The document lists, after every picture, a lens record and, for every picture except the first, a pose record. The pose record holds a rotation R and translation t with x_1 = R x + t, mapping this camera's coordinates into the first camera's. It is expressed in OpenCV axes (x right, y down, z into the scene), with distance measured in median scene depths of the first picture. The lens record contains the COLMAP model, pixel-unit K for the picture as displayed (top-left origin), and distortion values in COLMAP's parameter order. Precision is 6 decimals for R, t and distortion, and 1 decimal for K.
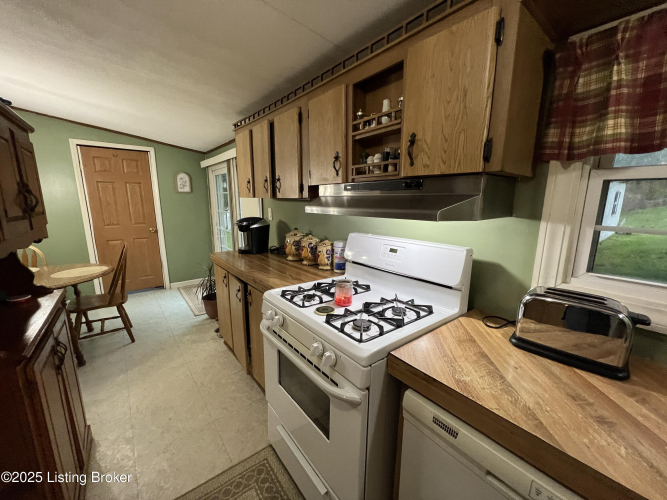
lens RADIAL K [[268.9, 0, 333.5], [0, 268.9, 250.0], [0, 0, 1]] dist [-0.000671, -0.000028]
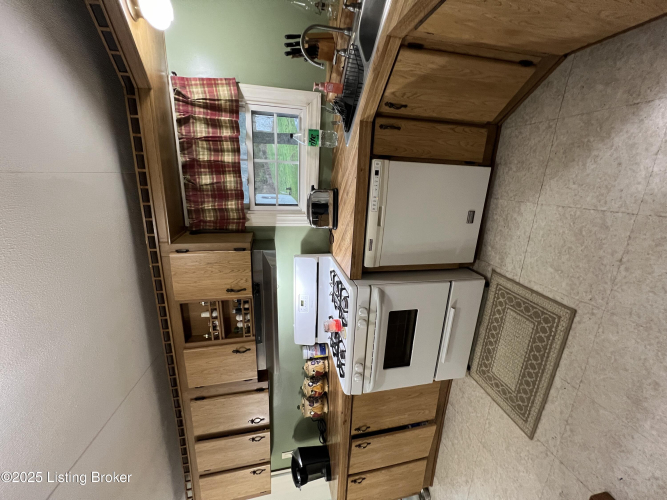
lens RADIAL K [[268.9, 0, 333.5], [0, 268.9, 250.0], [0, 0, 1]] dist [-0.000671, -0.000028]
pose [[-0.159538, -0.815313, 0.556608, -0.531738], [0.987163, -0.136040, 0.083677, 0.120668], [0.007499, 0.562813, 0.826550, -0.525833]]
